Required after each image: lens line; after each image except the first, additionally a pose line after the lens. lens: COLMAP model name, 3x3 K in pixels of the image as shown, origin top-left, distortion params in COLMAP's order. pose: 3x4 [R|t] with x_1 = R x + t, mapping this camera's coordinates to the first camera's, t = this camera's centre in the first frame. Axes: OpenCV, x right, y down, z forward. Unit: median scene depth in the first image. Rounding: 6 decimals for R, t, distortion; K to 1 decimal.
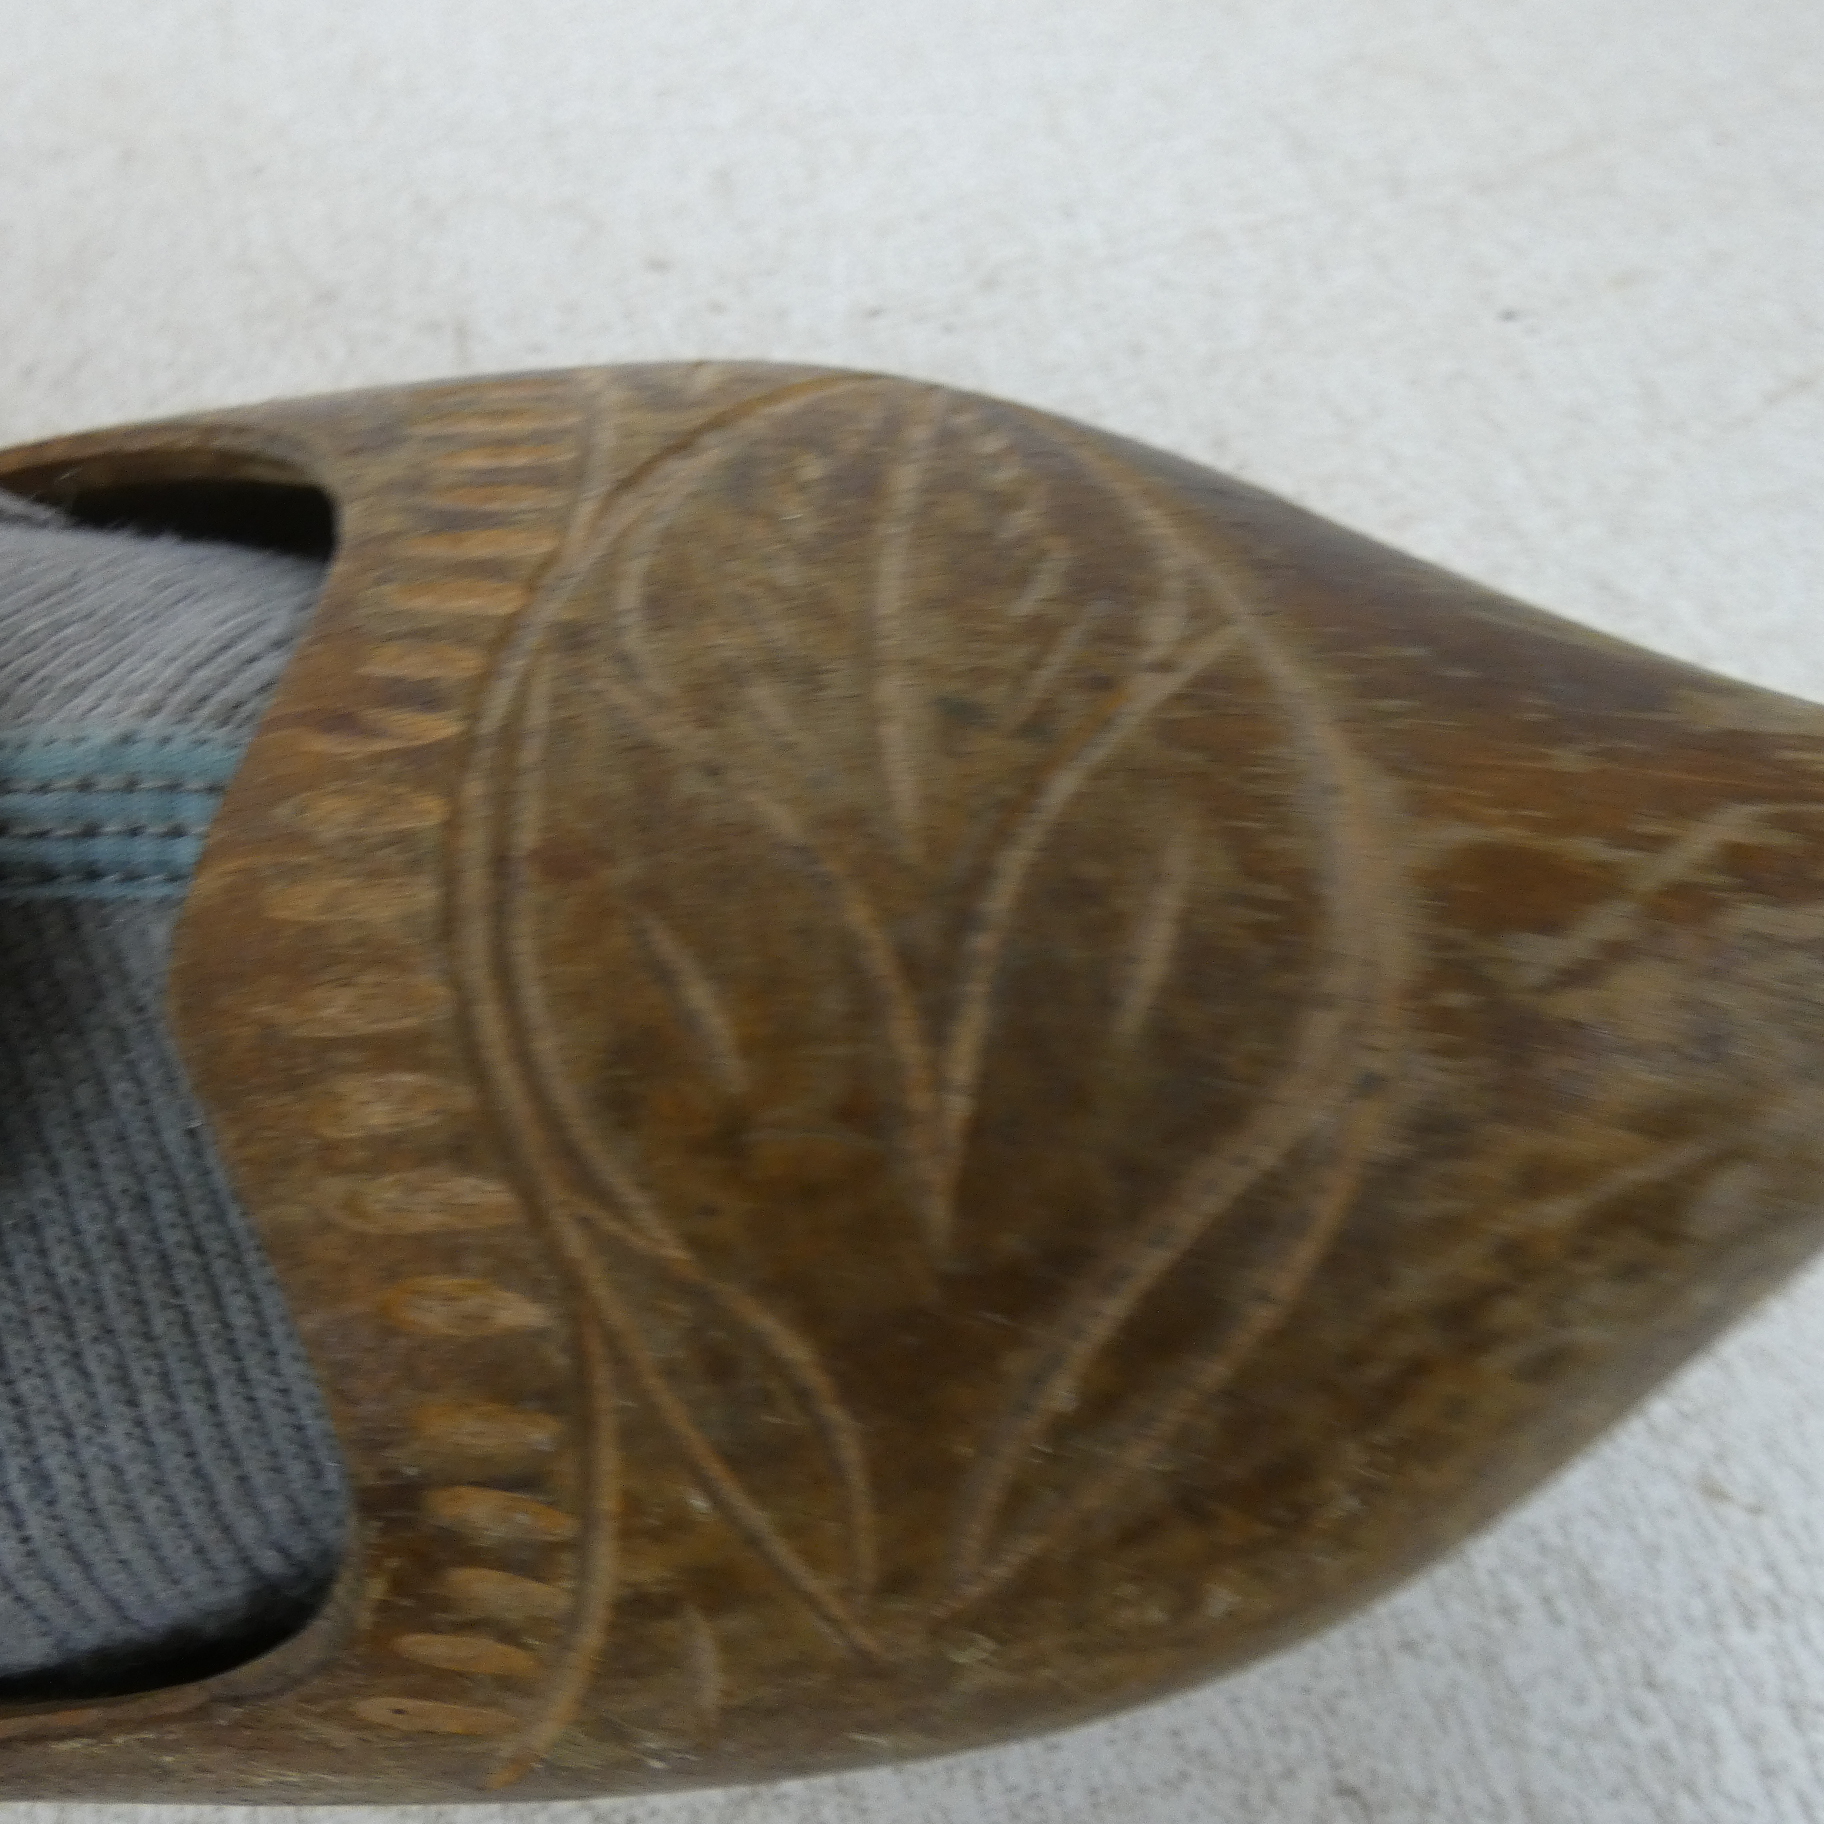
lens RADIAL K [[1436.3, 0, 911.0], [0, 1436.3, 869.7], [0, 0, 1]] dist [0.023836, 0.011669]
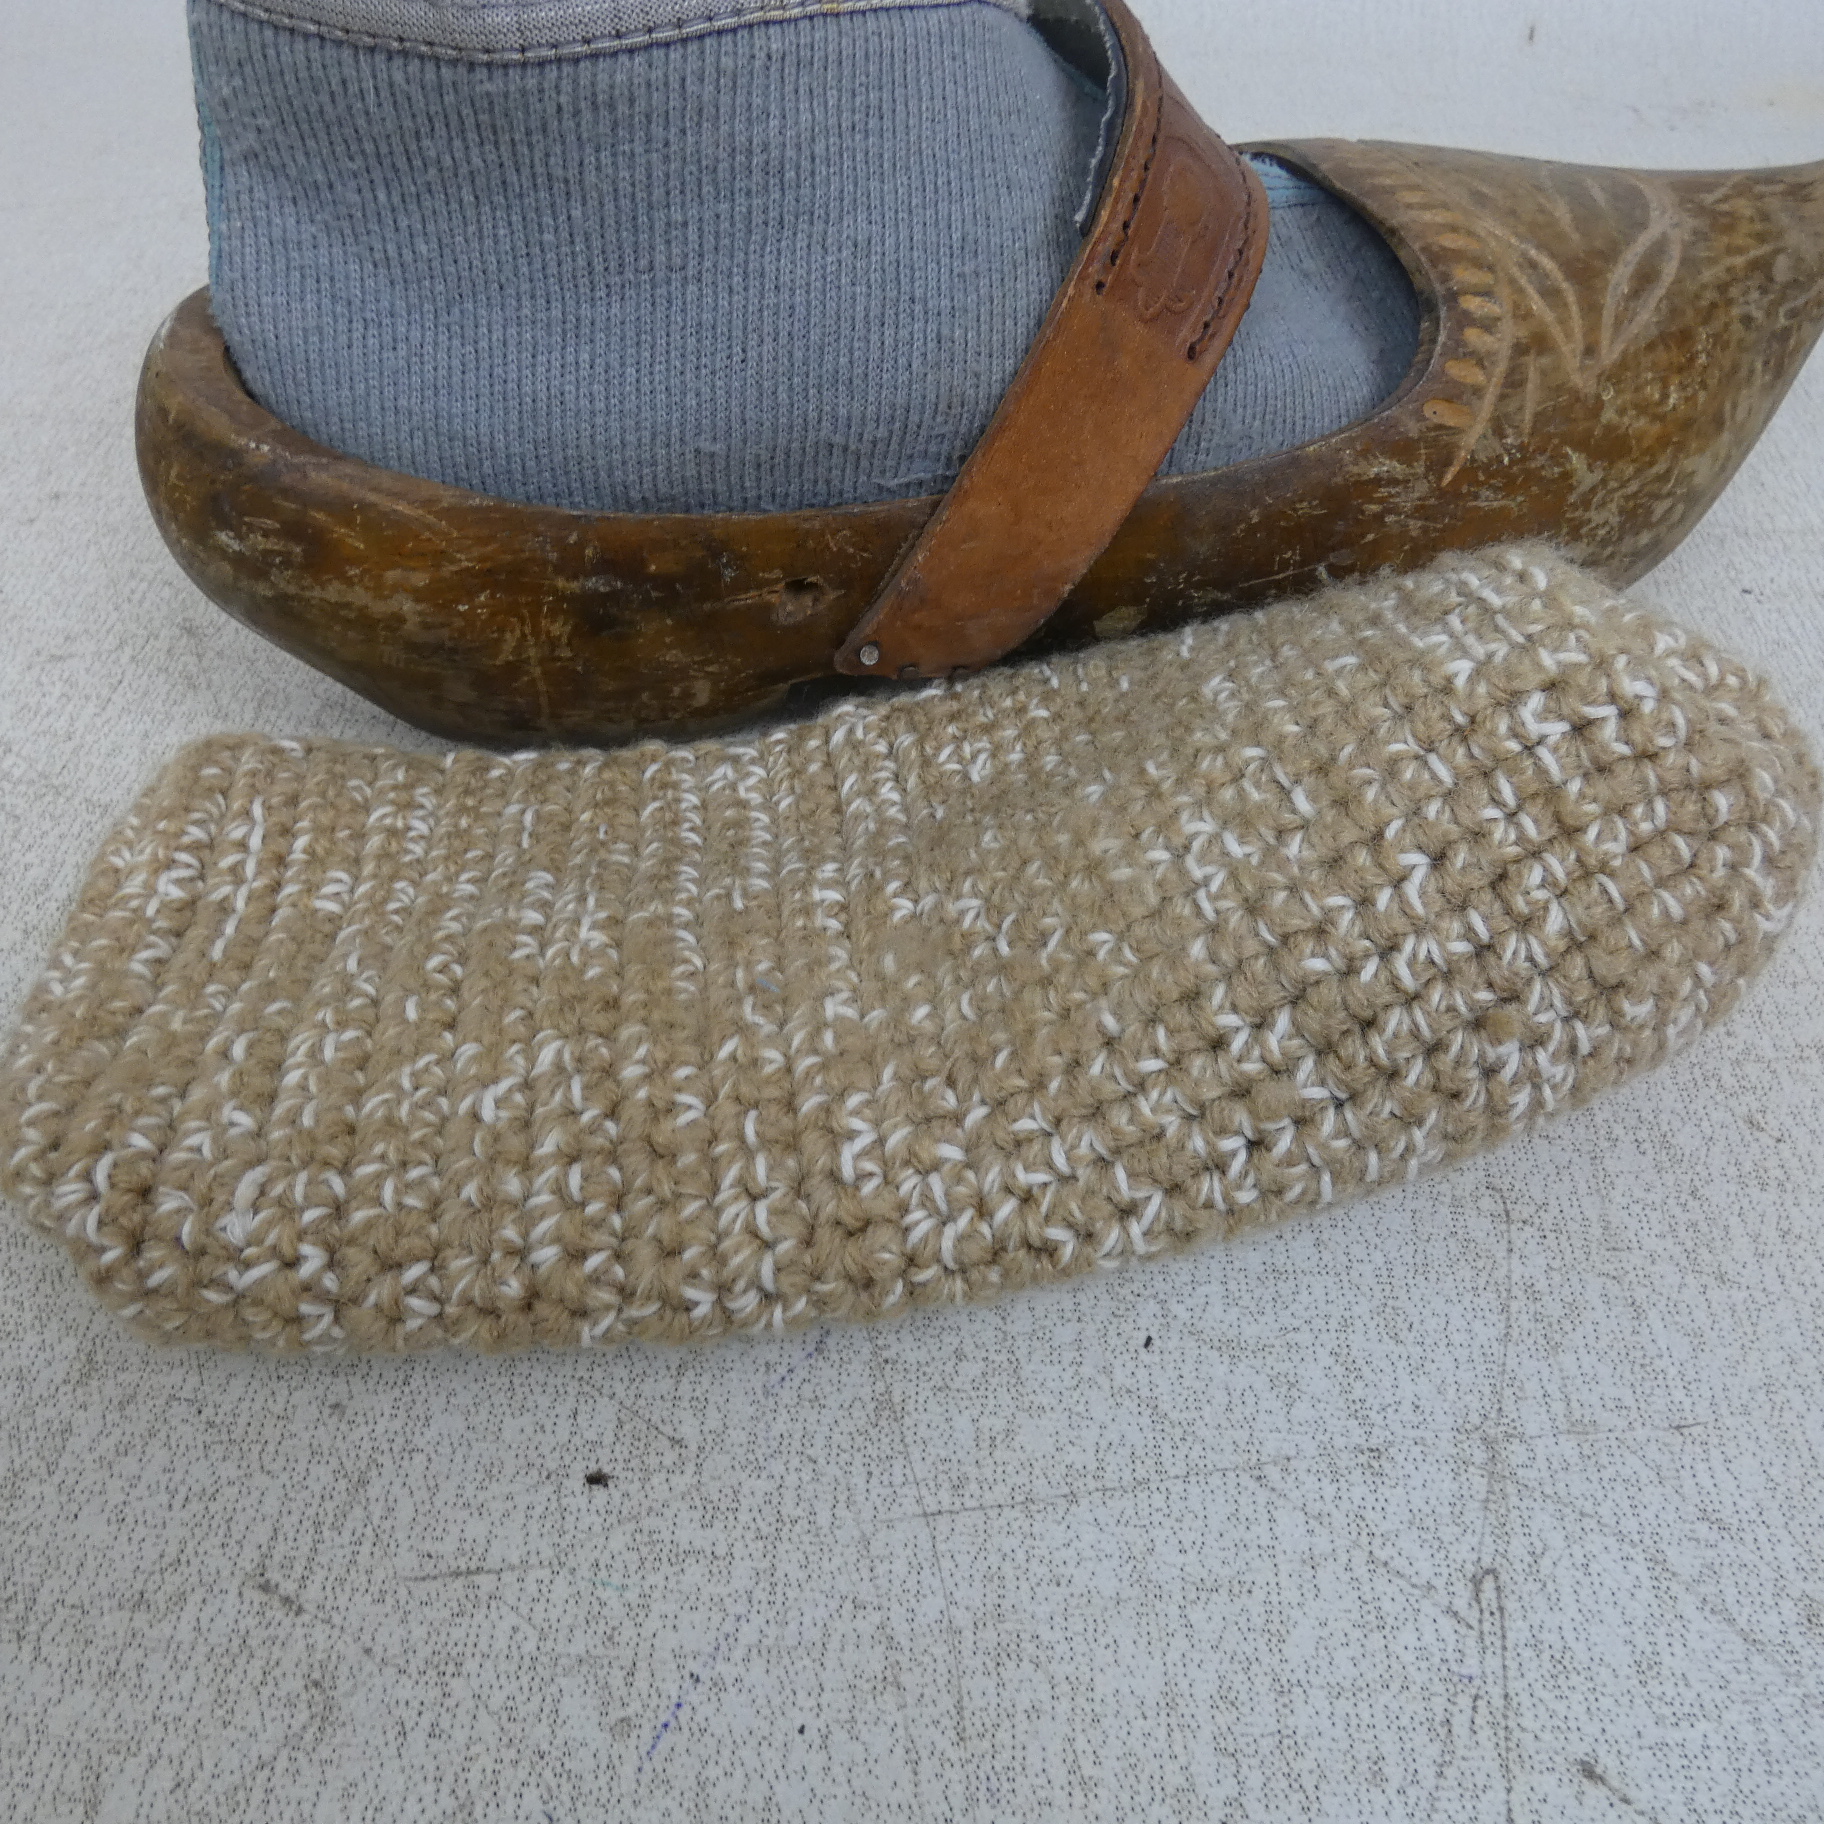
lens RADIAL K [[1436.3, 0, 911.0], [0, 1436.3, 869.7], [0, 0, 1]] dist [0.023836, 0.011669]
pose [[0.976478, -0.074101, 0.202485, -2.094161], [0.140971, 0.929985, -0.339493, 2.343658], [-0.163152, 0.360052, 0.918556, -1.160502]]
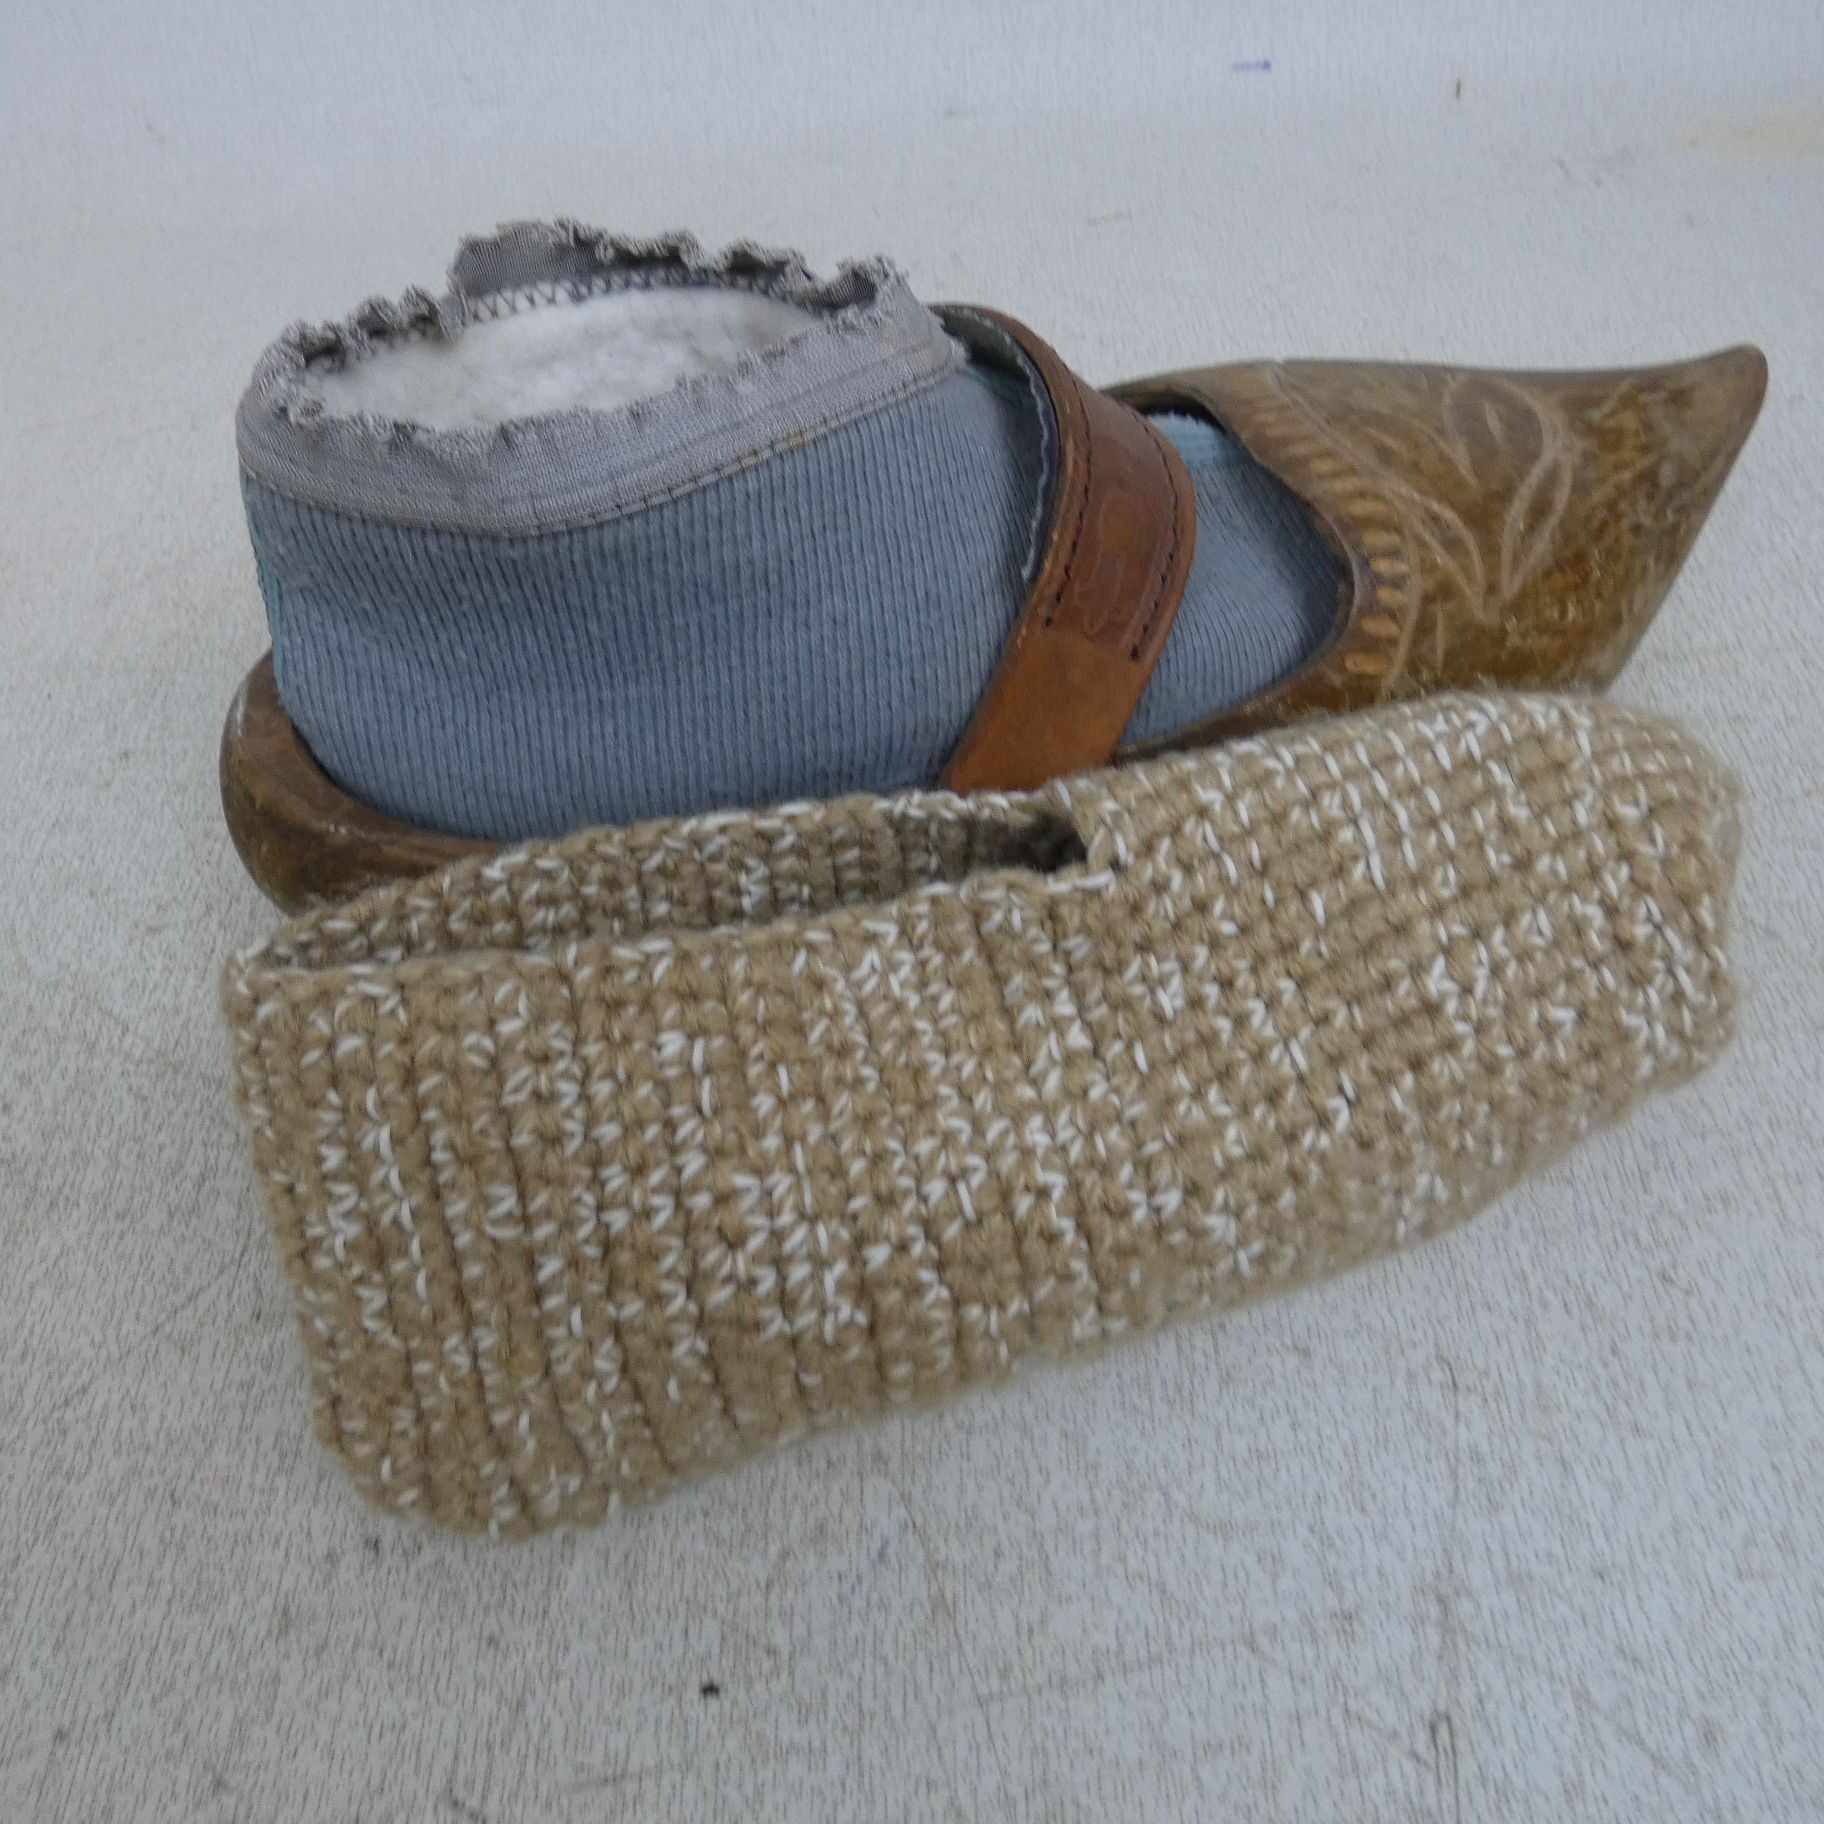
lens RADIAL K [[1435.9, 0, 919.1], [0, 1435.9, 869.2], [0, 0, 1]] dist [0.038048, 0.005941]
pose [[0.968228, -0.166290, 0.186766, -2.056511], [0.214231, 0.936836, -0.276483, 1.768090], [-0.128993, 0.307709, 0.942696, -1.824096]]
